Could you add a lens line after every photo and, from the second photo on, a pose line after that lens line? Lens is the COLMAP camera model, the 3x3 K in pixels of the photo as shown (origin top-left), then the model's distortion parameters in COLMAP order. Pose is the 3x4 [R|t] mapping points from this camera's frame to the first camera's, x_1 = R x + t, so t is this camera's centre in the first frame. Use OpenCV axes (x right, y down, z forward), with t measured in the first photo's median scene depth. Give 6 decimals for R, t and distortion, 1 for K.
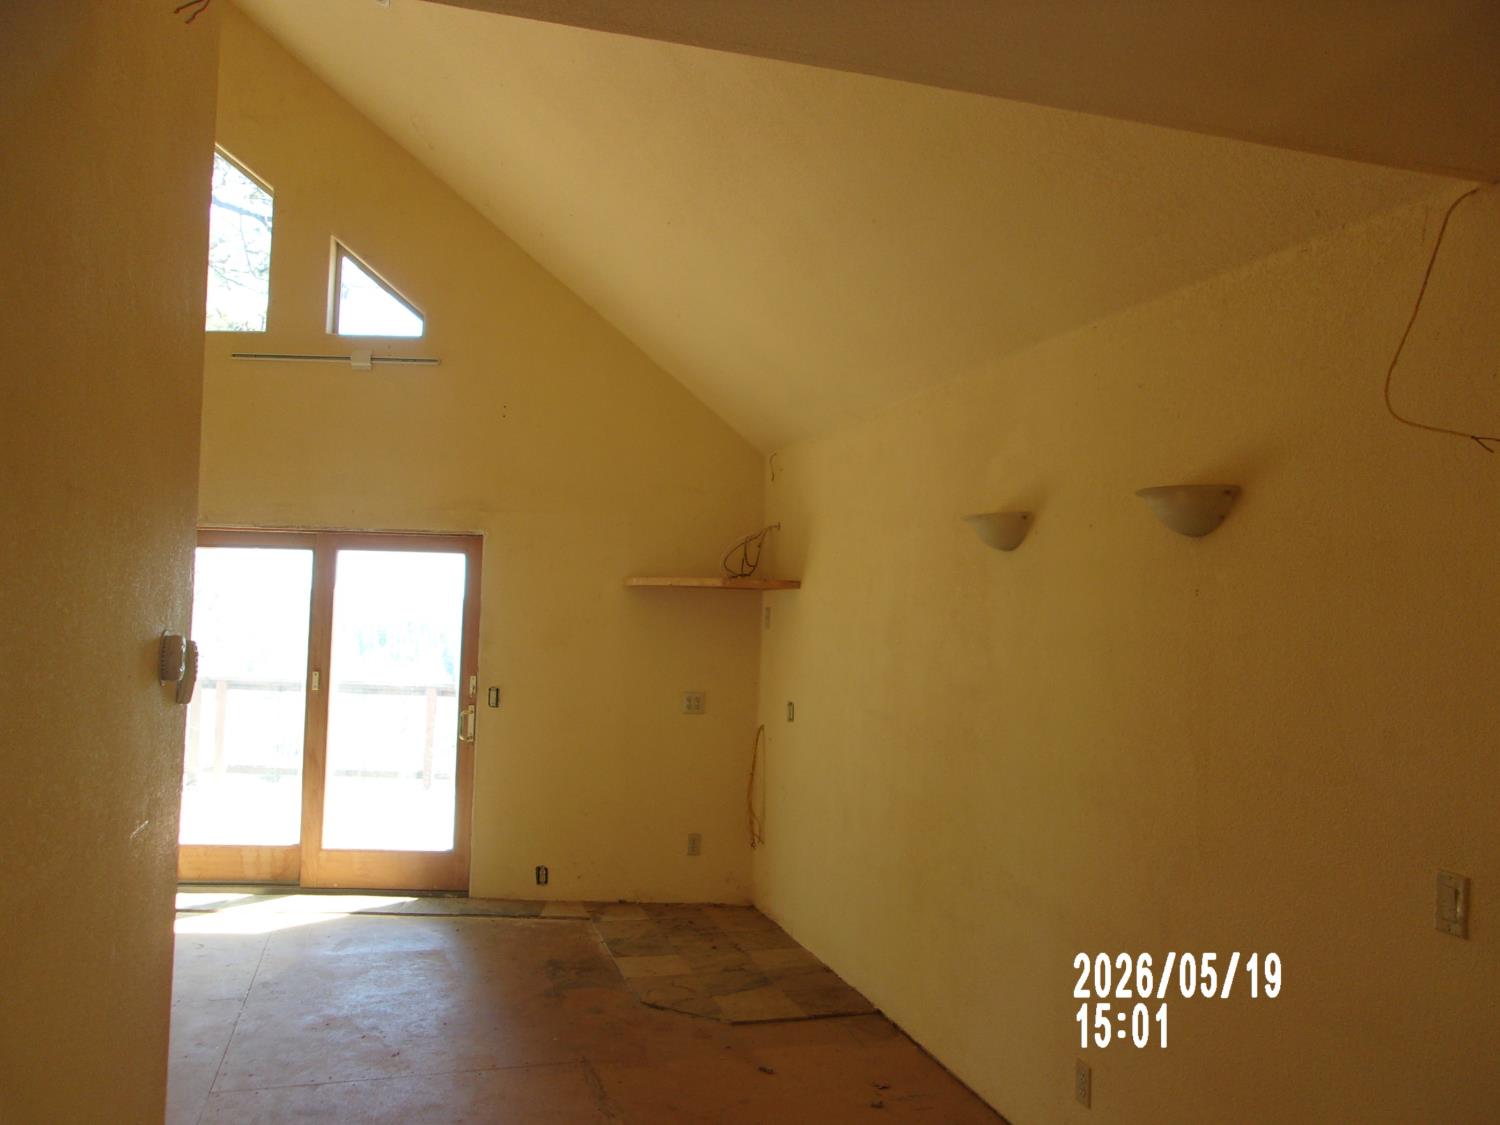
lens RADIAL K [[1181.7, 0, 750.2], [0, 1181.7, 561.2], [0, 0, 1]] dist [0.002278, 0.011815]
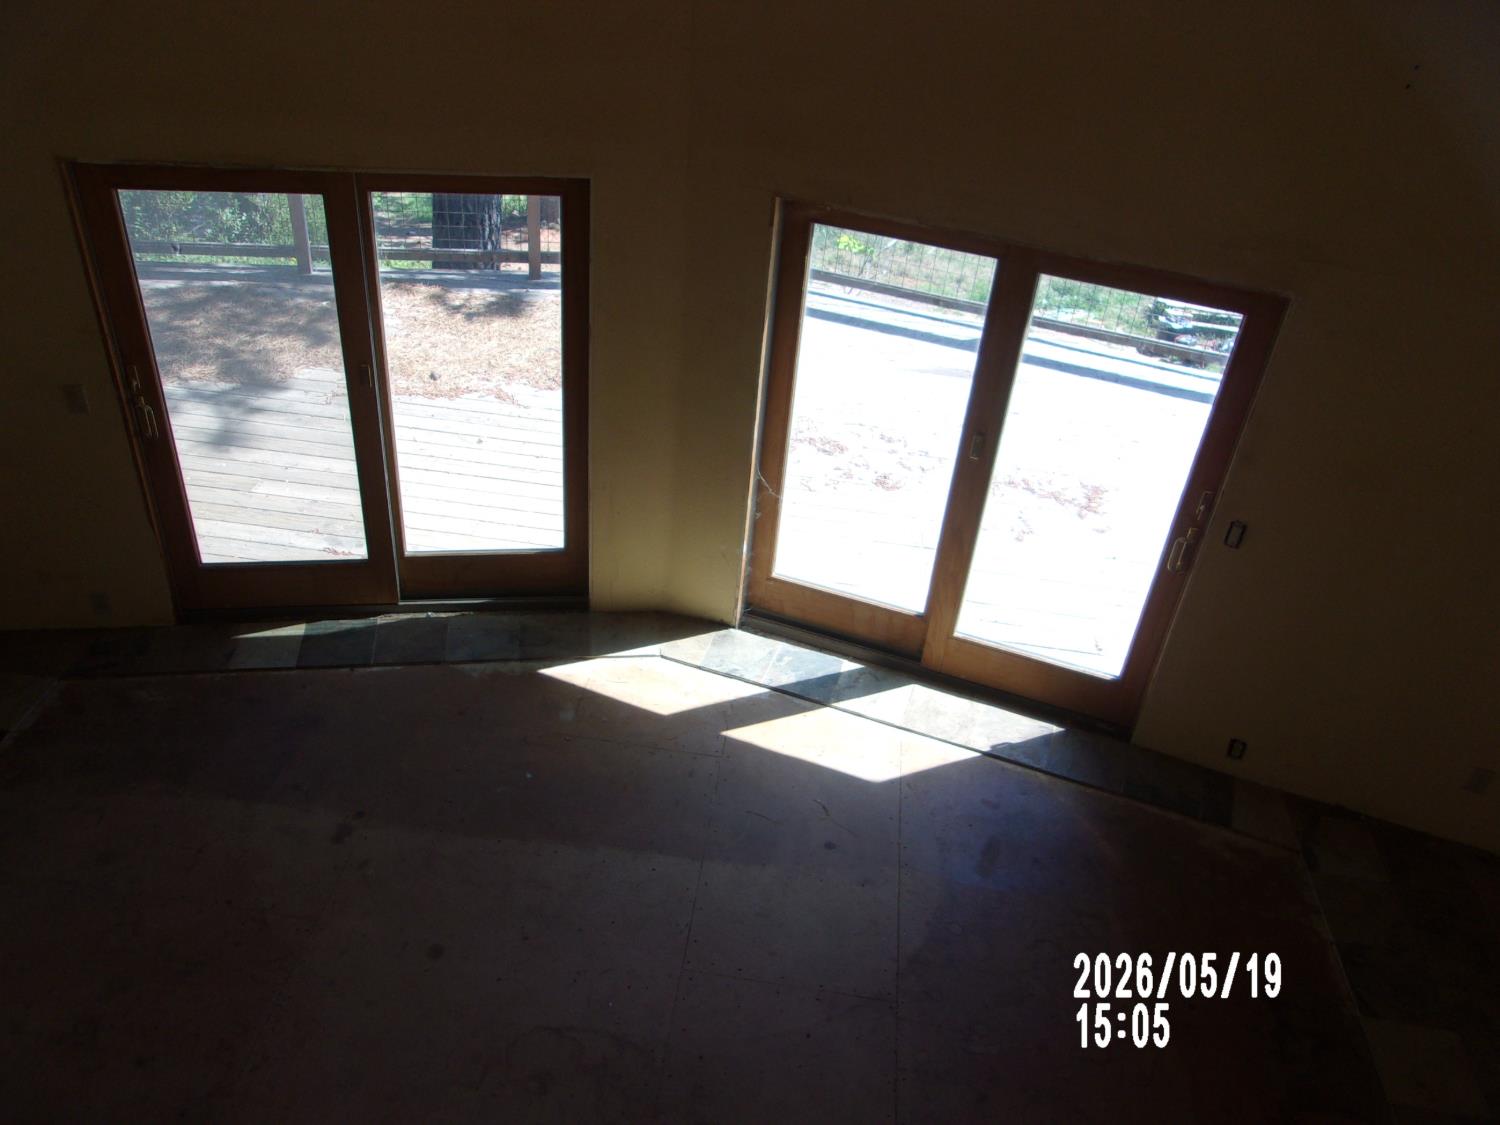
lens RADIAL K [[1181.7, 0, 750.6], [0, 1181.7, 562.4], [0, 0, 1]] dist [0.002278, 0.011815]
pose [[0.921225, 0.259589, -0.289754, -0.271345], [-0.033210, 0.794570, 0.606263, -0.265881], [0.387609, -0.548882, 0.740599, 0.394845]]
